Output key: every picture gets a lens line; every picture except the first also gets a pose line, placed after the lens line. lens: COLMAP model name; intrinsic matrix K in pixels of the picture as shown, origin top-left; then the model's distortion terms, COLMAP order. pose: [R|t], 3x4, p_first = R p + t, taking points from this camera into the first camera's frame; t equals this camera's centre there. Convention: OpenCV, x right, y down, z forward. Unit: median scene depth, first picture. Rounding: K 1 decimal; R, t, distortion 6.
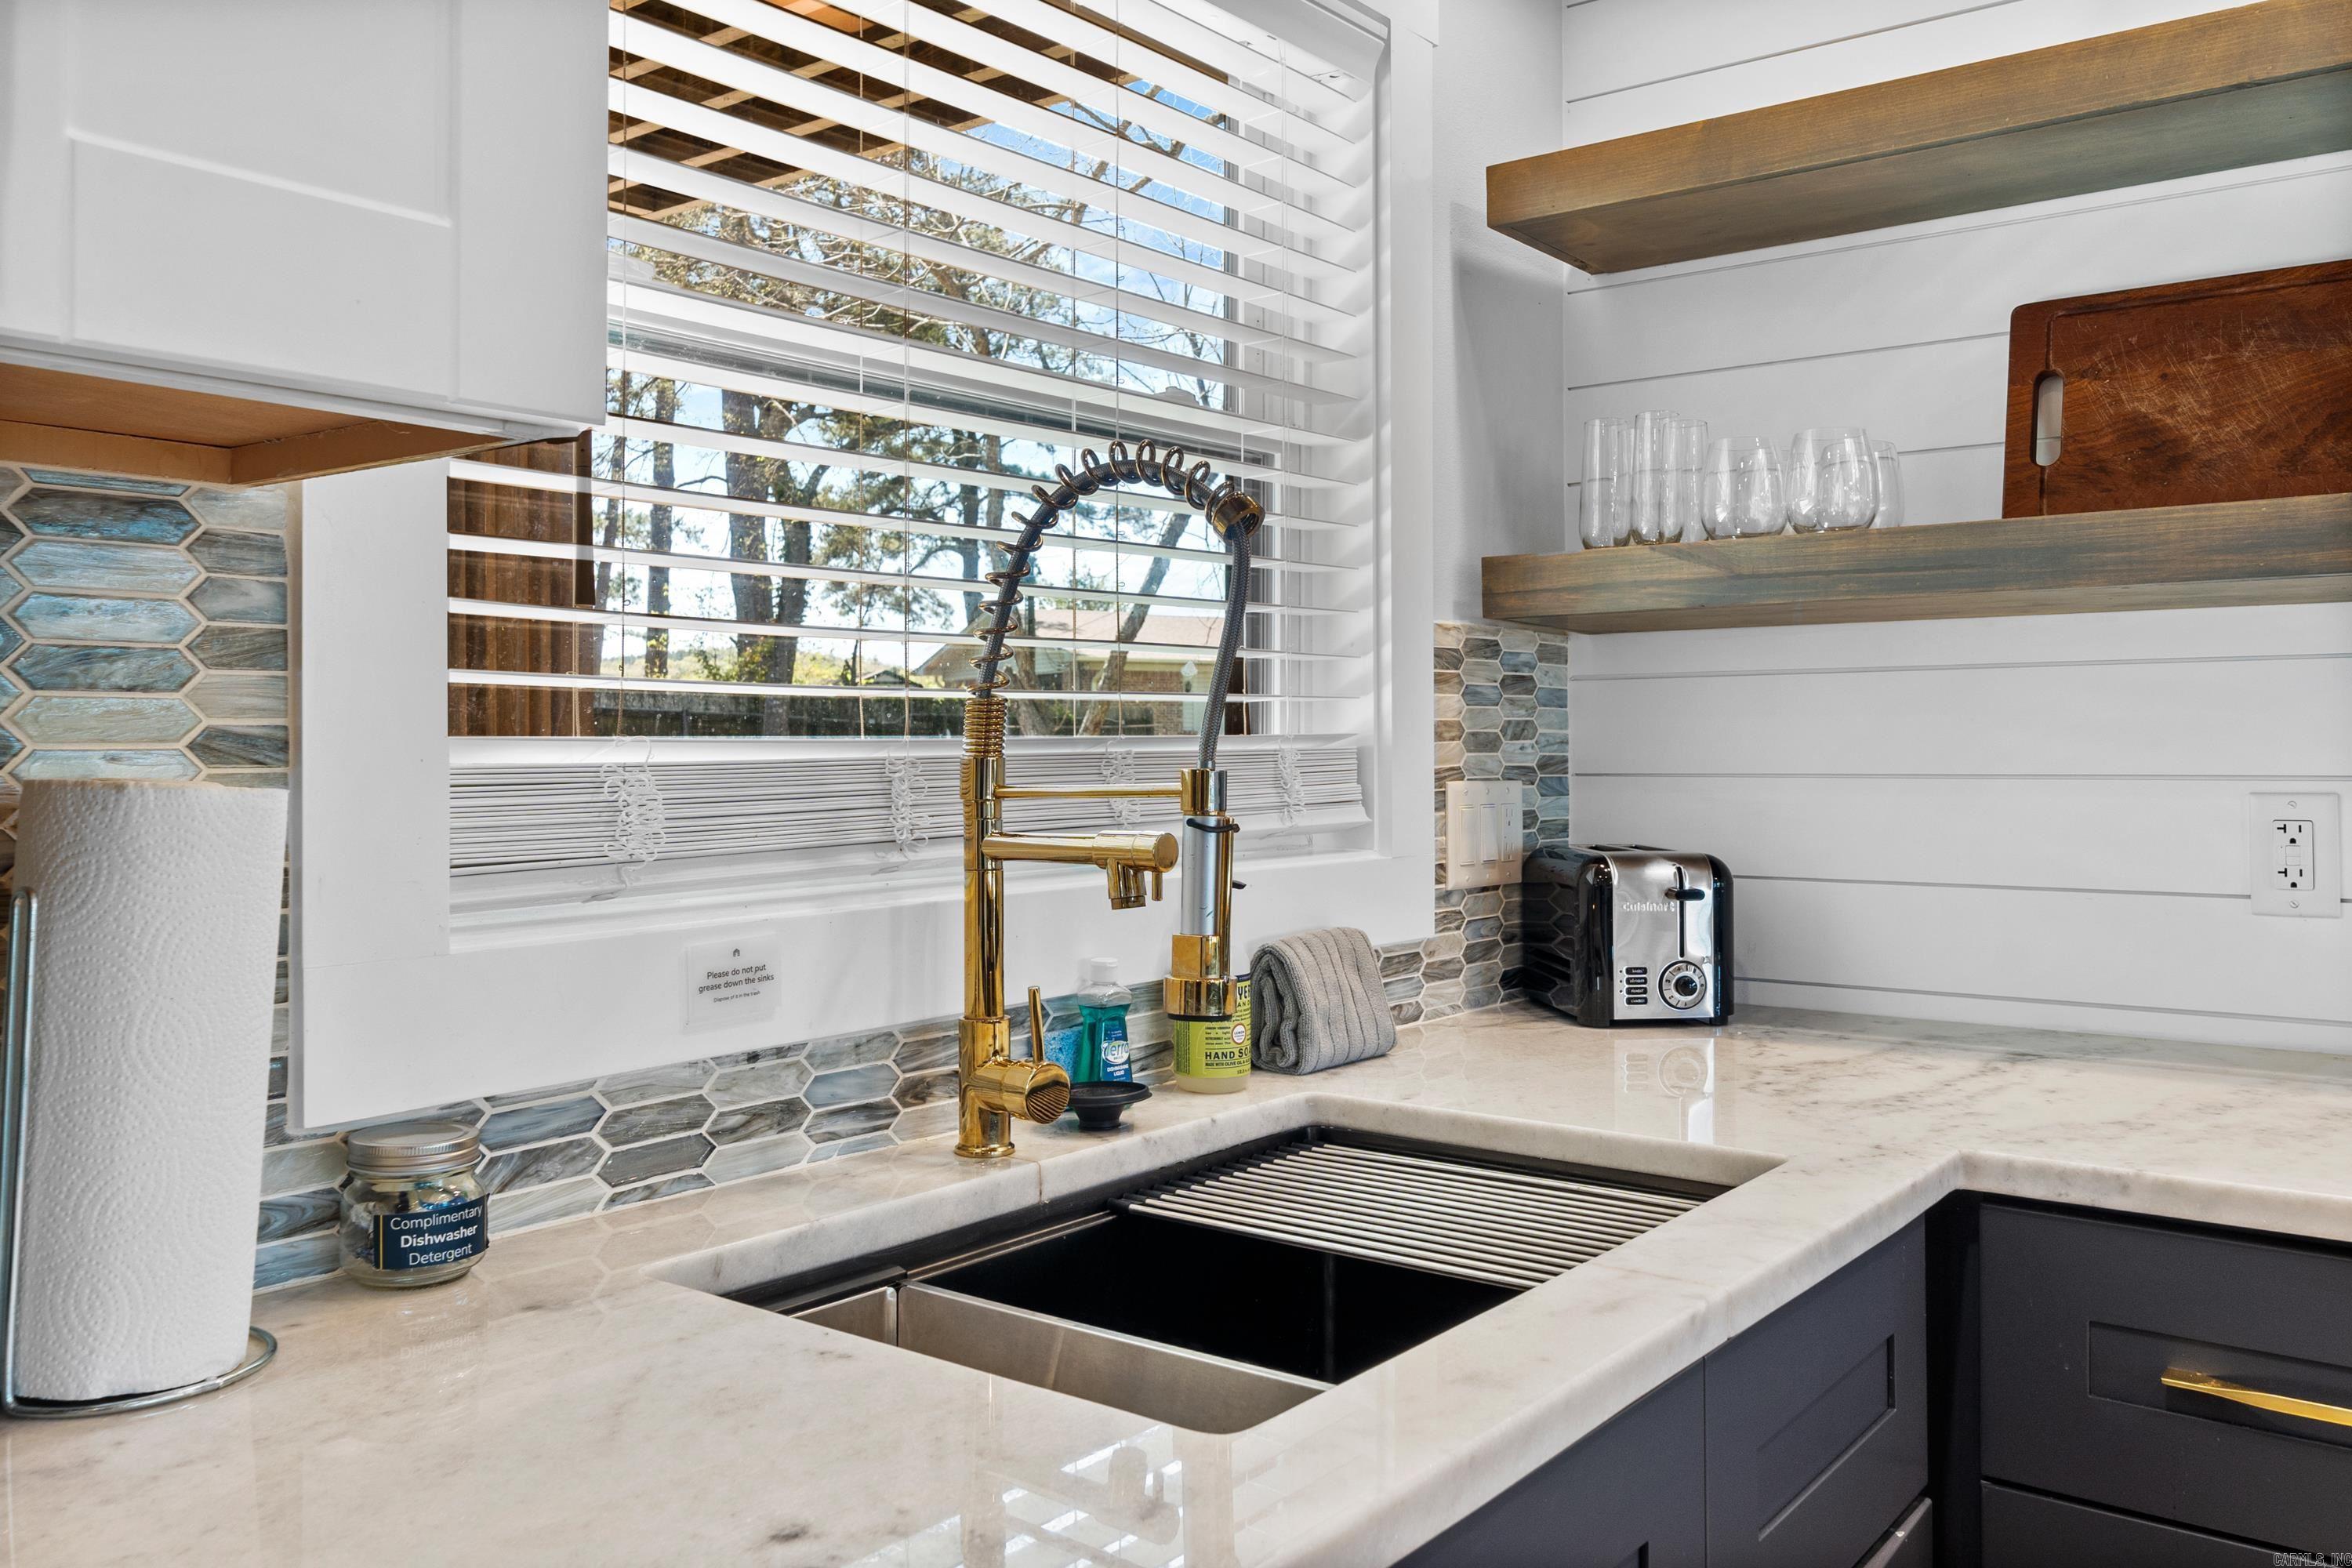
lens RADIAL K [[1870.5, 0, 1172.2], [0, 1870.5, 724.2], [0, 0, 1]] dist [0.003944, 0.000720]
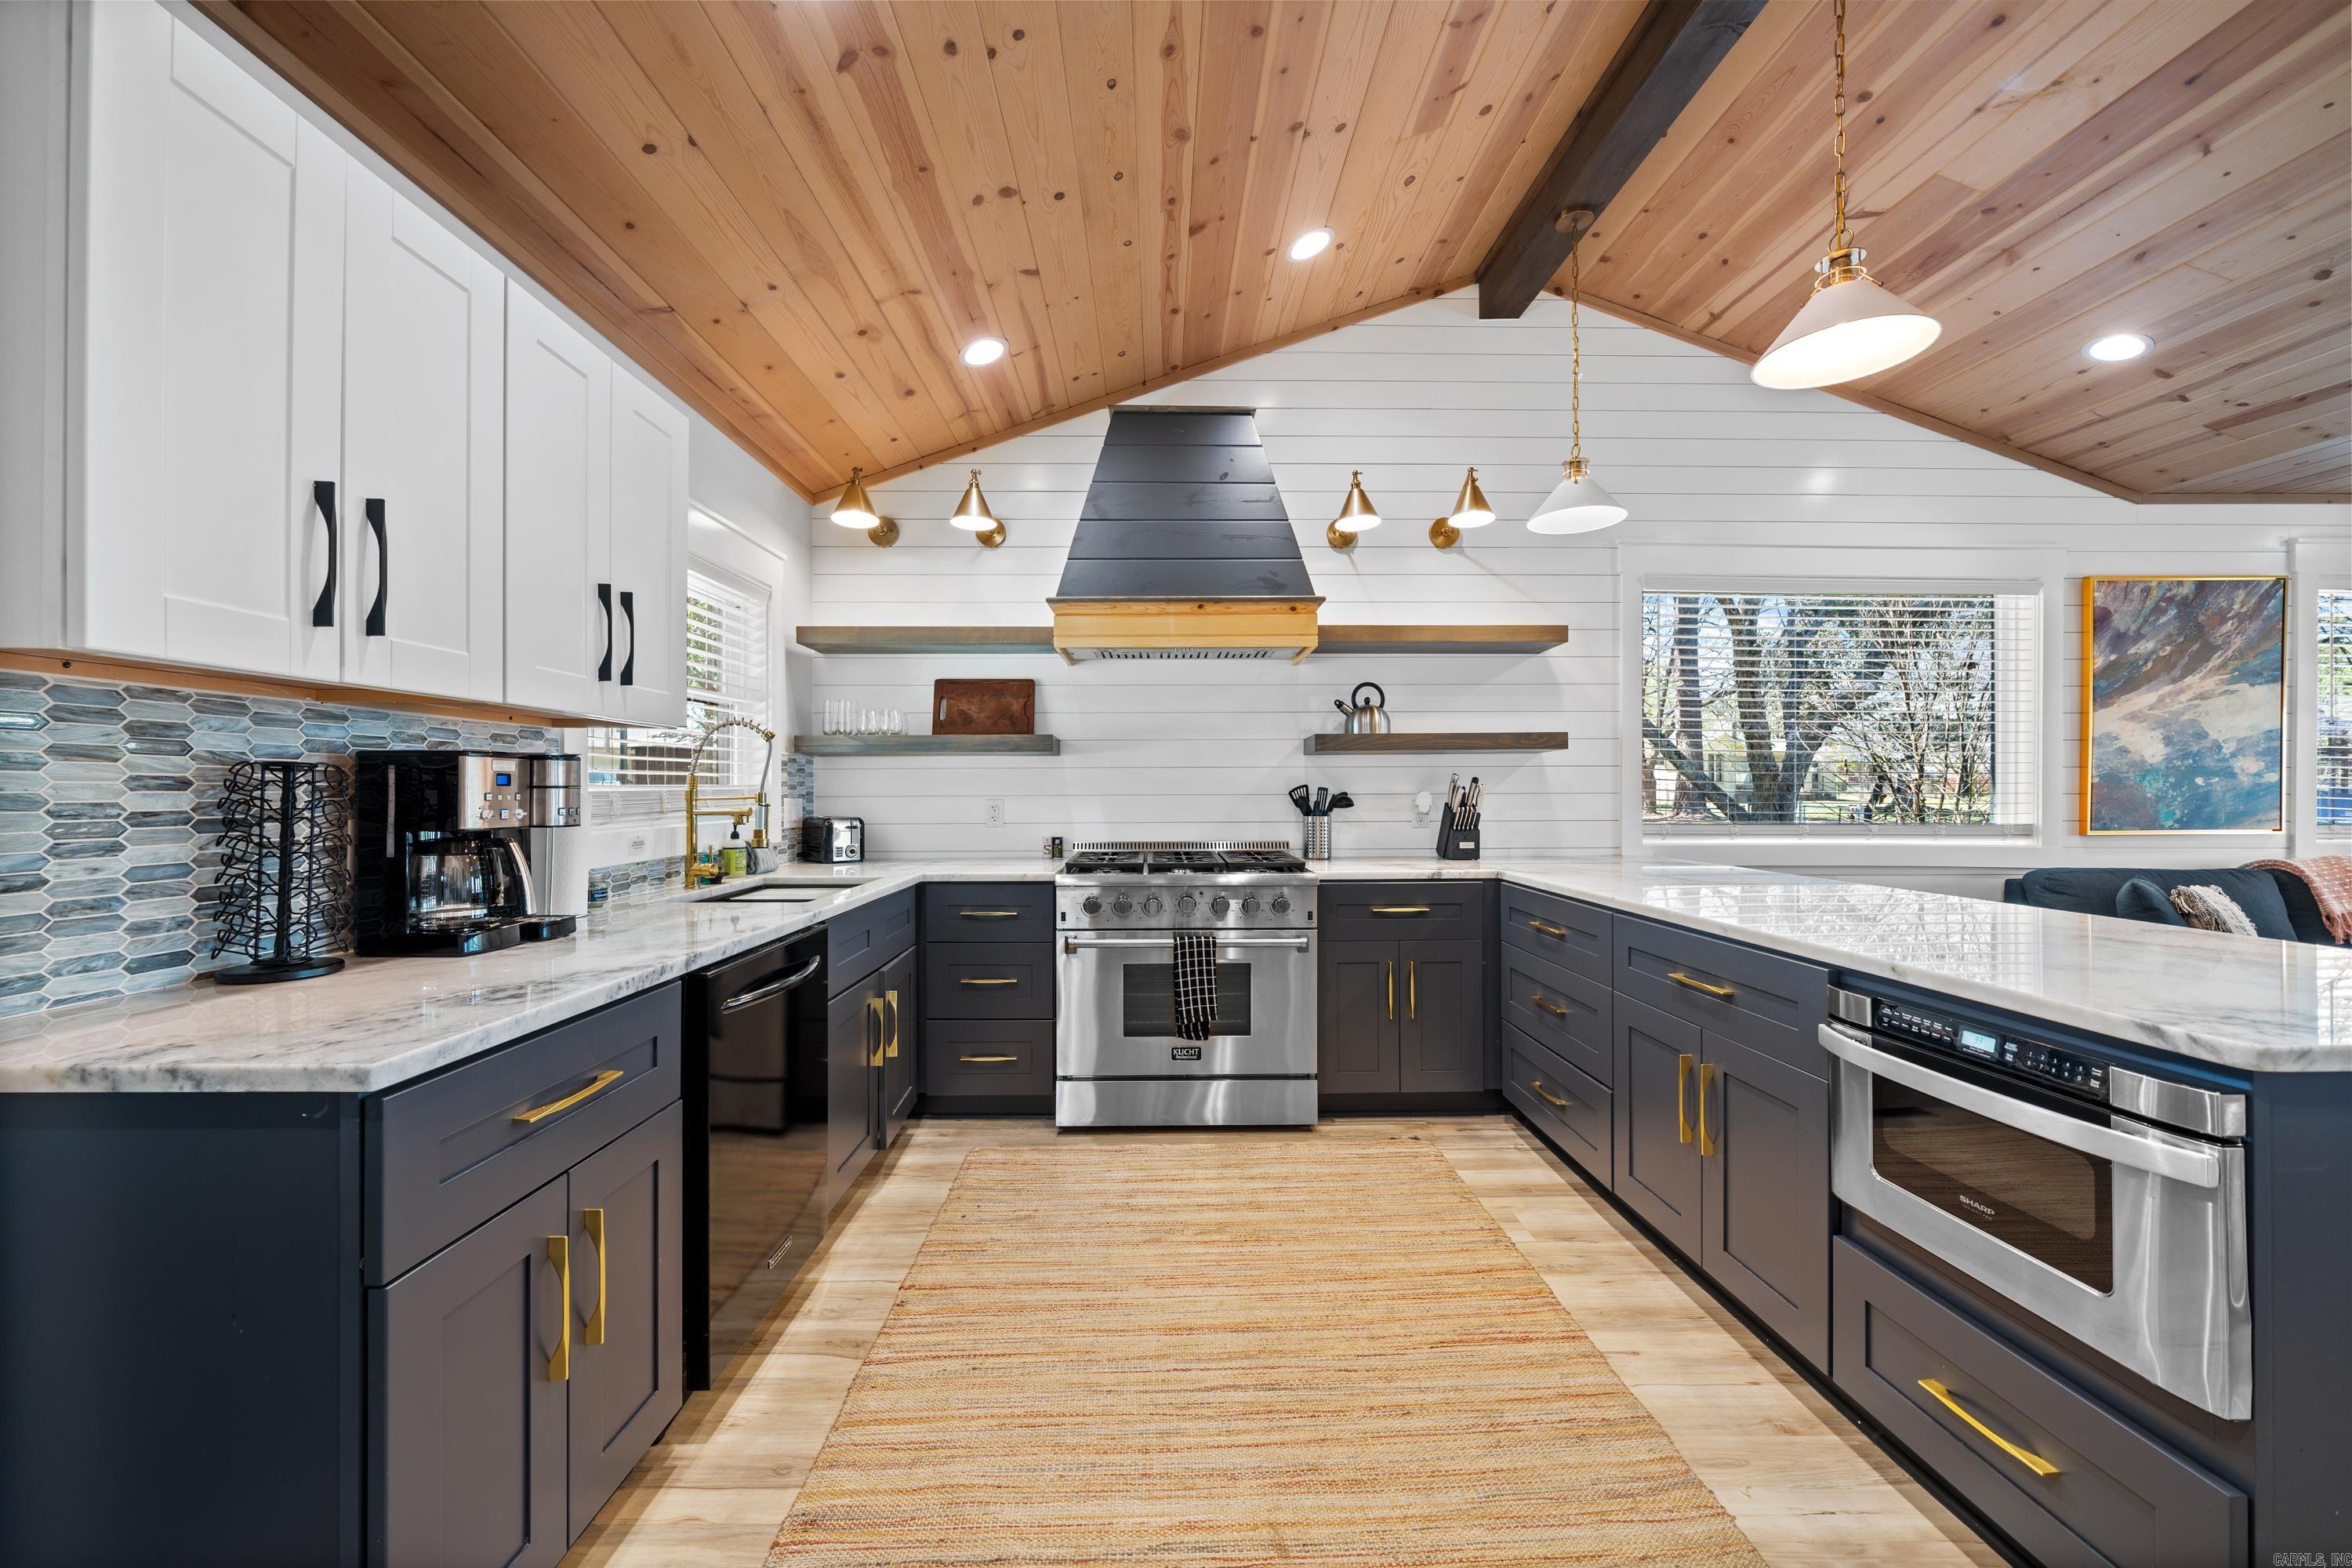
lens RADIAL K [[888.3, 0, 1170.9], [0, 888.3, 791.6], [0, 0, 1]] dist [-0.002743, -0.000166]
pose [[0.780747, 0.000843, 0.624846, -0.341689], [-0.008841, 0.999914, 0.009698, -0.004819], [-0.624784, -0.013096, 0.780688, -0.796234]]
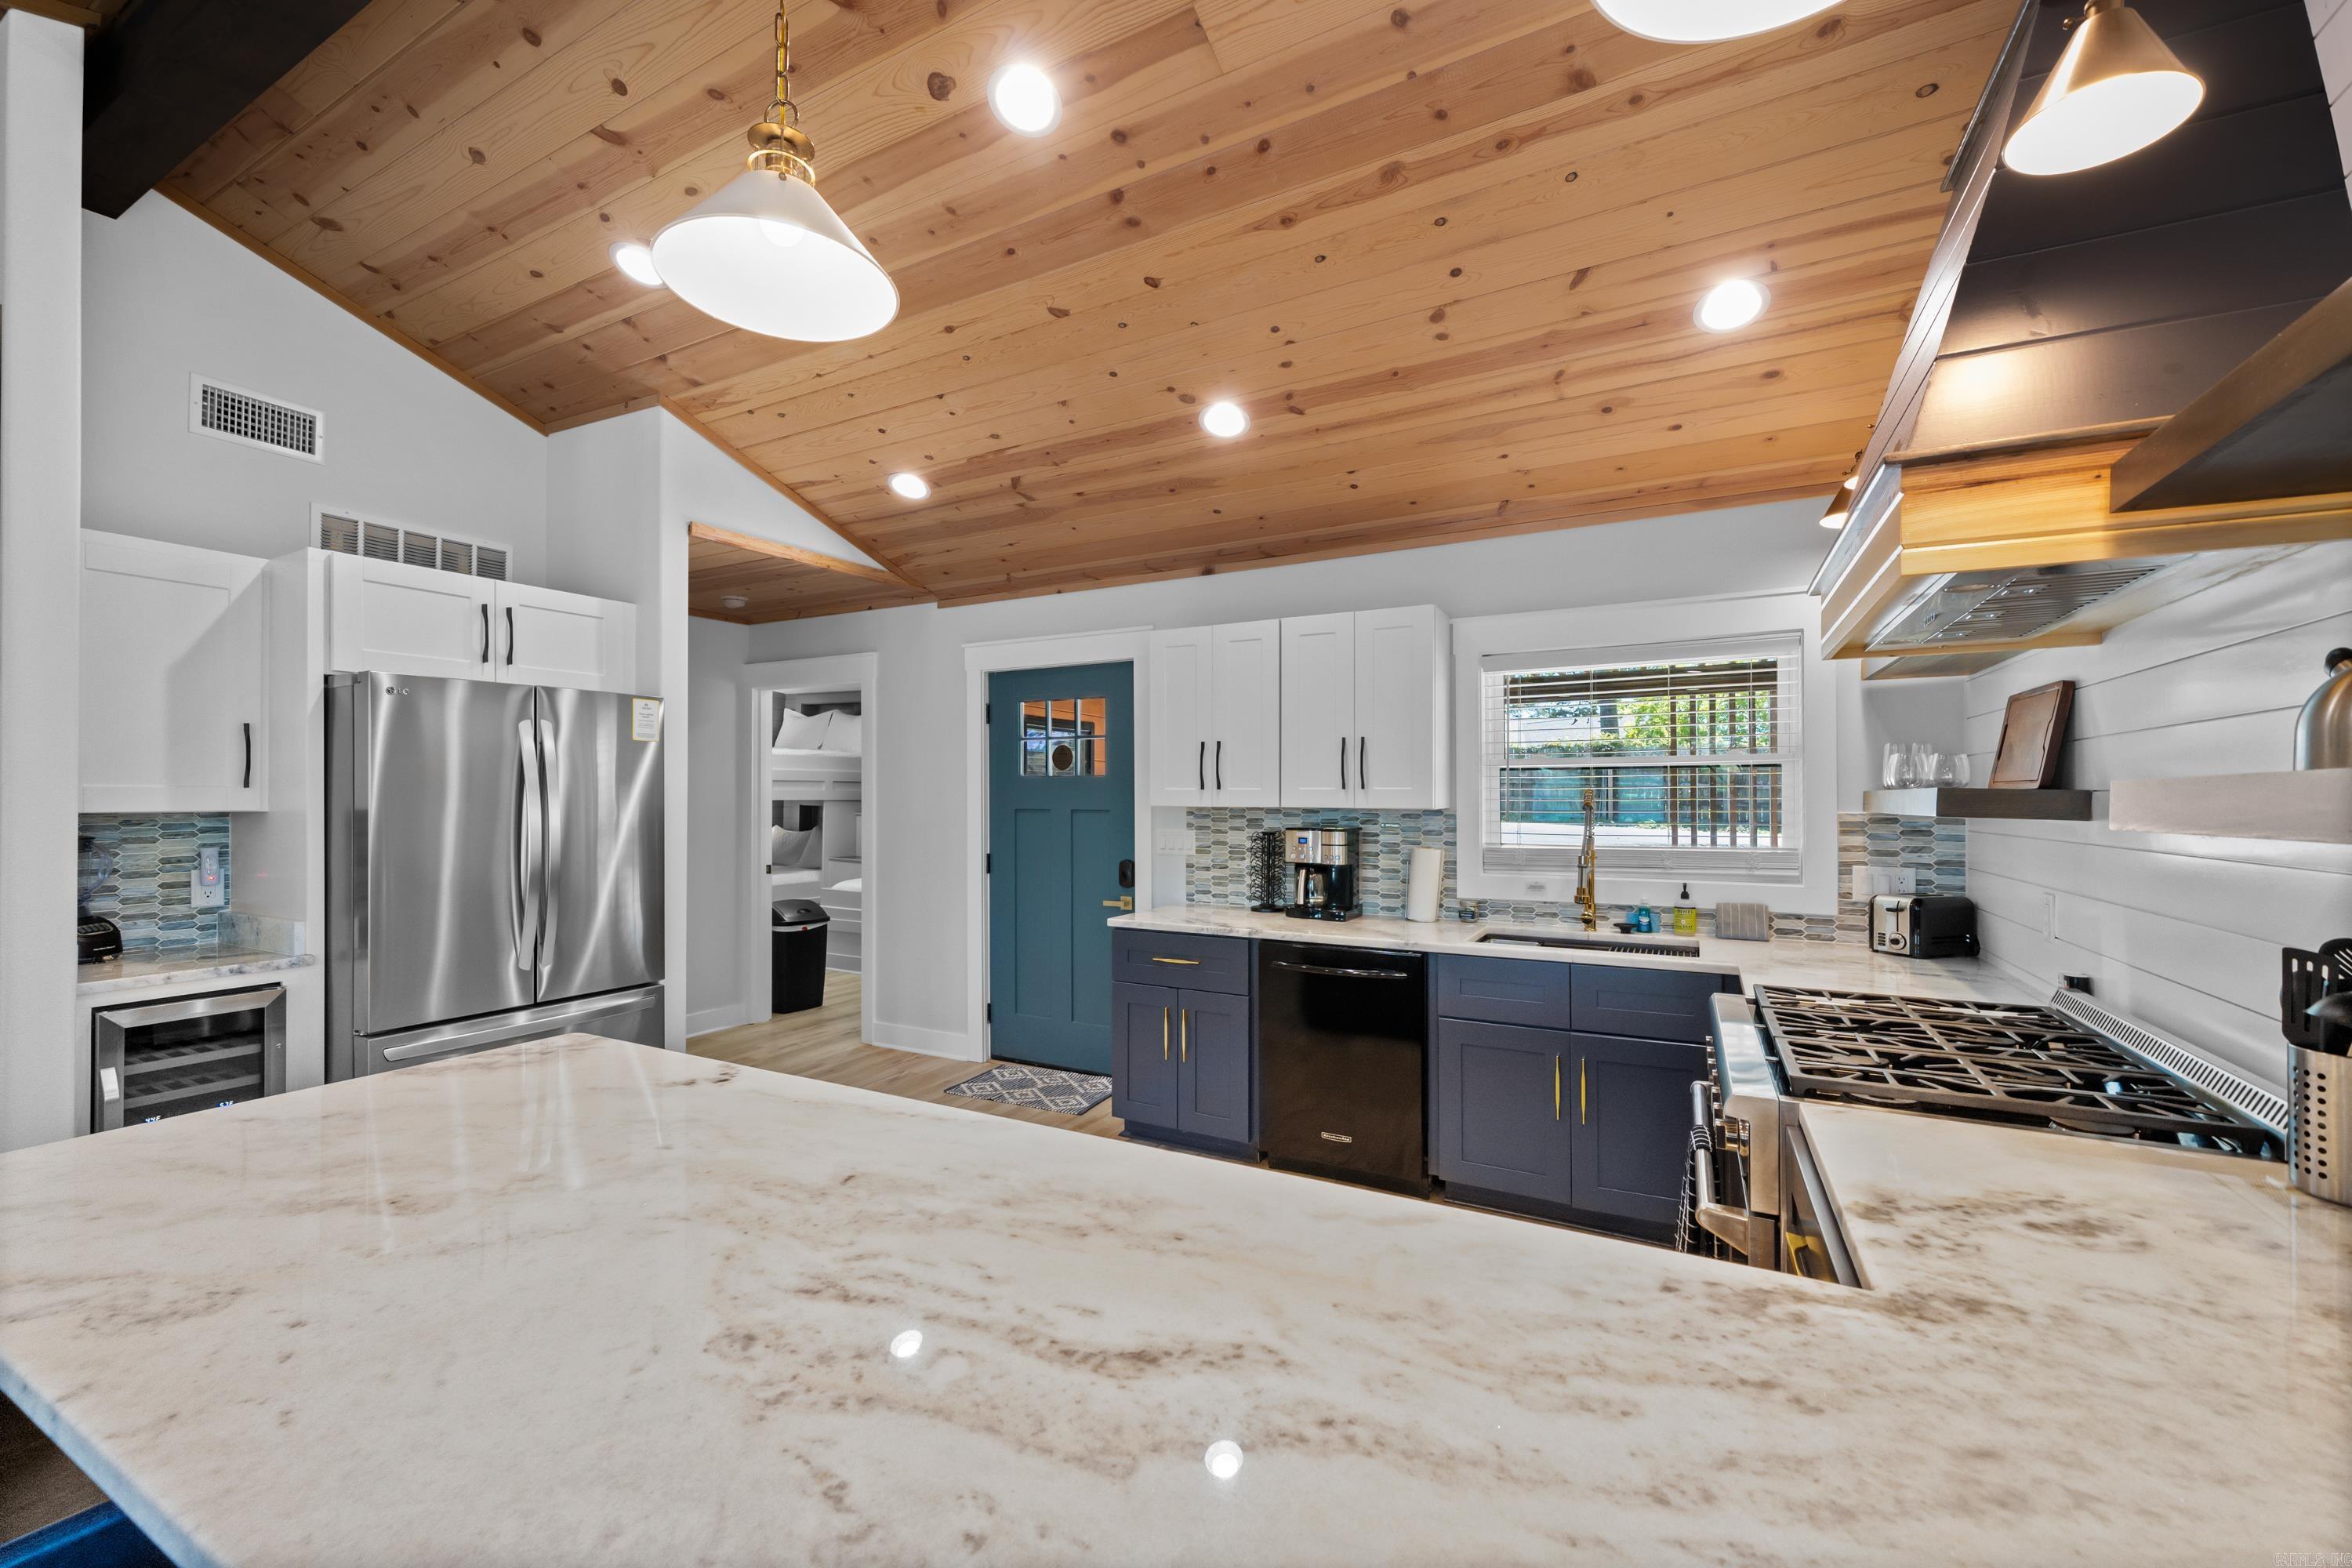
lens RADIAL K [[944.6, 0, 1173.7], [0, 944.6, 789.8], [0, 0, 1]] dist [0.000690, 0.000041]
pose [[0.162925, -0.003312, -0.986633, 1.512960], [0.010999, 0.999938, -0.001540, -0.103936], [0.986577, -0.010601, 0.162951, -0.335947]]
